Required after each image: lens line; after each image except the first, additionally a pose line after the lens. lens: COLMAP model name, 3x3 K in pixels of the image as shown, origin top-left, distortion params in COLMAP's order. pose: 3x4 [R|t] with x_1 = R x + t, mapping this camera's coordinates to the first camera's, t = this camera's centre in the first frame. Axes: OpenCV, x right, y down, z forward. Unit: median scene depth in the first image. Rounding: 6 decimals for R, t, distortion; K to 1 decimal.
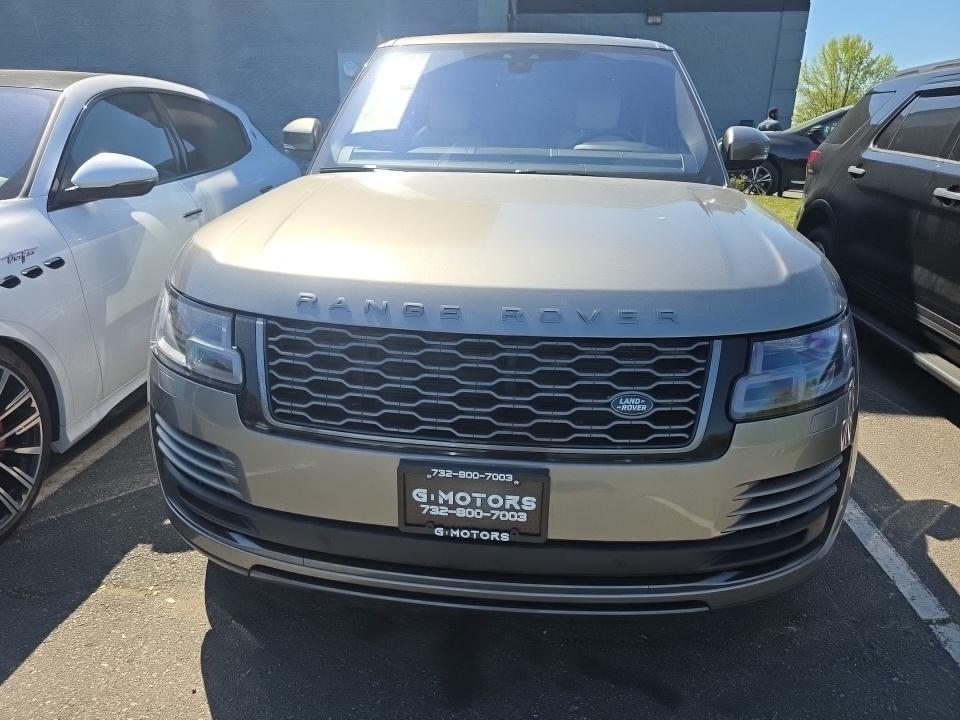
lens RADIAL K [[679.4, 0, 482.9], [0, 679.4, 358.9], [0, 0, 1]] dist [0.023415, -0.013020]
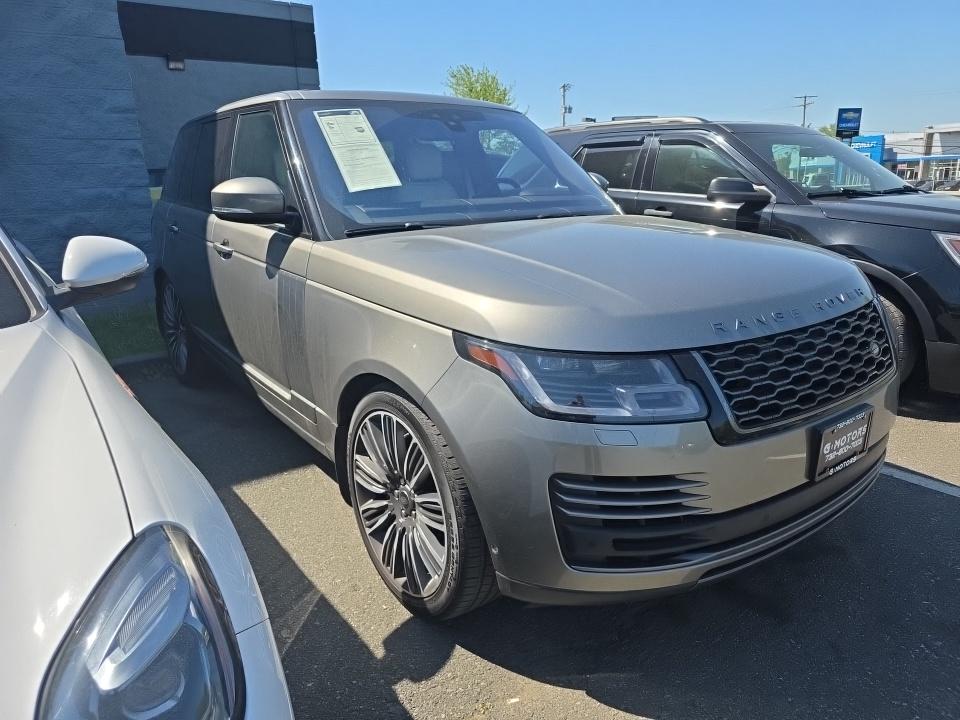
lens RADIAL K [[679.4, 0, 482.8], [0, 679.4, 357.2], [0, 0, 1]] dist [0.023415, -0.013020]
pose [[0.718421, -0.212458, 0.662369, -1.378250], [0.250999, 0.967241, 0.038008, -0.187447], [-0.648745, 0.138949, 0.748213, 0.390513]]
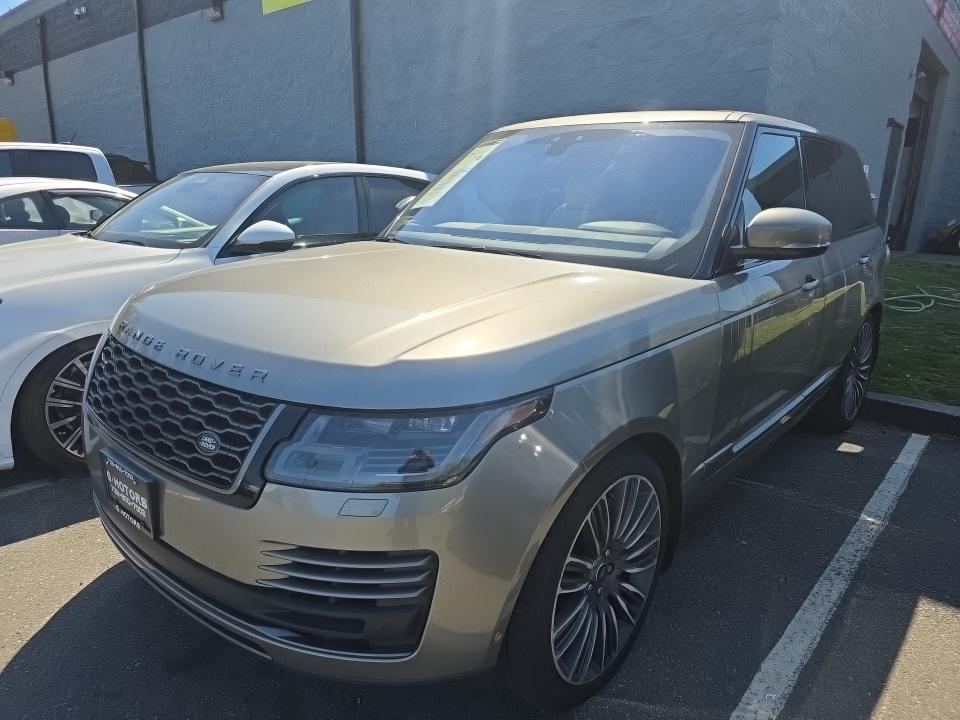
lens RADIAL K [[679.4, 0, 480.9], [0, 679.4, 364.5], [0, 0, 1]] dist [0.023415, -0.013020]
pose [[0.801812, 0.150099, -0.578419, 1.181317], [-0.199233, 0.979706, -0.021947, -0.124819], [0.563386, 0.132838, 0.815445, 0.273869]]
